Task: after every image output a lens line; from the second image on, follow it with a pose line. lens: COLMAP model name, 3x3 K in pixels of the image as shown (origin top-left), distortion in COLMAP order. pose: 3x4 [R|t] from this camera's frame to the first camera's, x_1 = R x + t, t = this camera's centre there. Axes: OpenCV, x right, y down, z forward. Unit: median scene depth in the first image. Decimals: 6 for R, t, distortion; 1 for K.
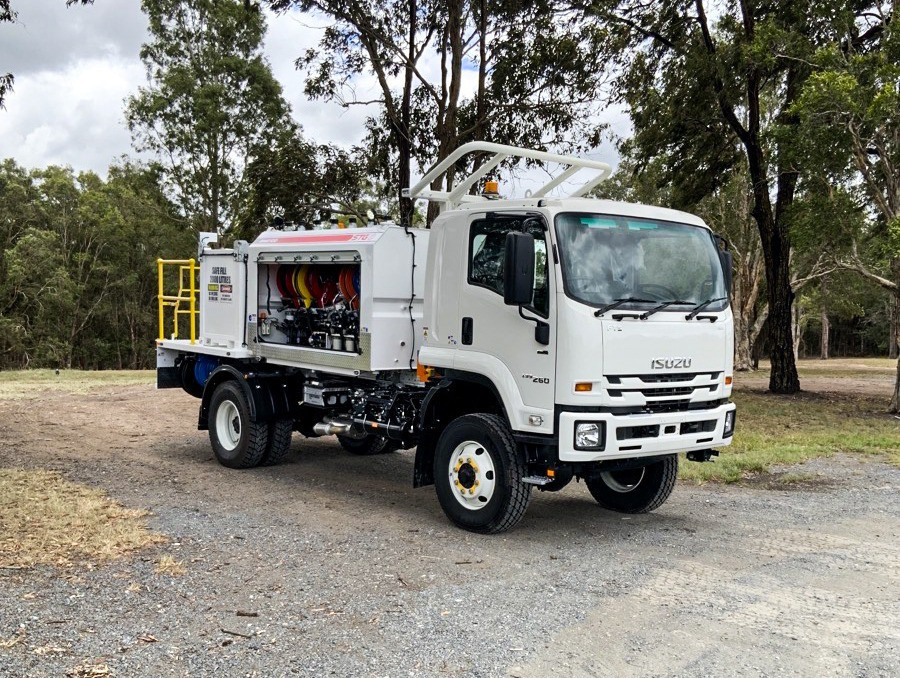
lens RADIAL K [[1023.0, 0, 447.5], [0, 1023.0, 351.8], [0, 0, 1]] dist [0.016799, 0.012999]
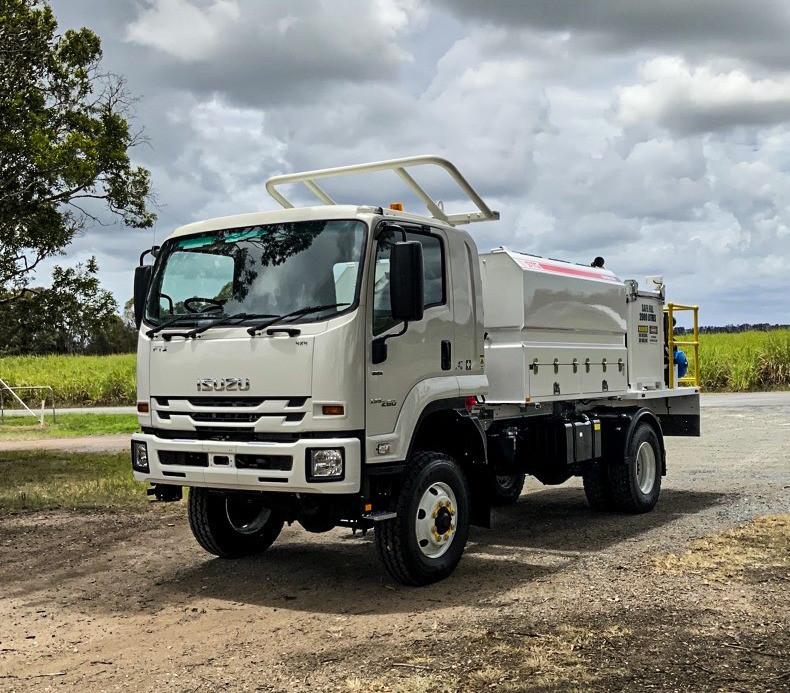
lens RADIAL K [[1005.3, 0, 458.0], [0, 1005.3, 349.0], [0, 0, 1]] dist [0.009405, -0.059193]
pose [[0.315923, -0.053137, -0.947296, 1.081670], [-0.021123, 0.997789, -0.063014, 0.029832], [0.948550, 0.039917, 0.314103, 0.896112]]
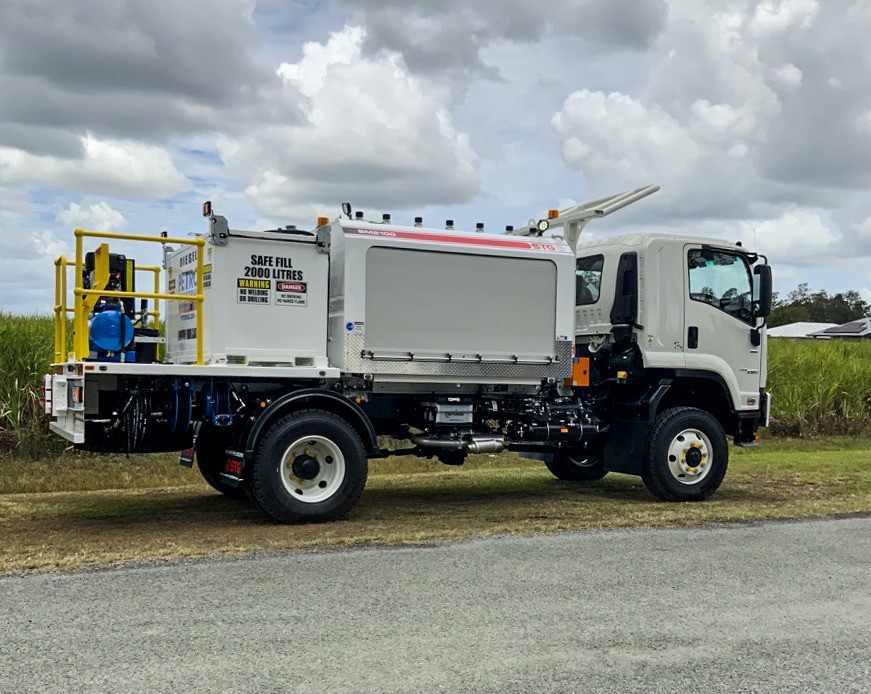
lens RADIAL K [[1020.4, 0, 435.5], [0, 1020.4, 347.0], [0, 0, 1]] dist [0.033270, -0.003327]
pose [[0.243480, -0.000624, 0.969906, -1.264470], [0.040835, 0.999120, -0.009608, -0.009314], [-0.969046, 0.041945, 0.243292, 1.000397]]
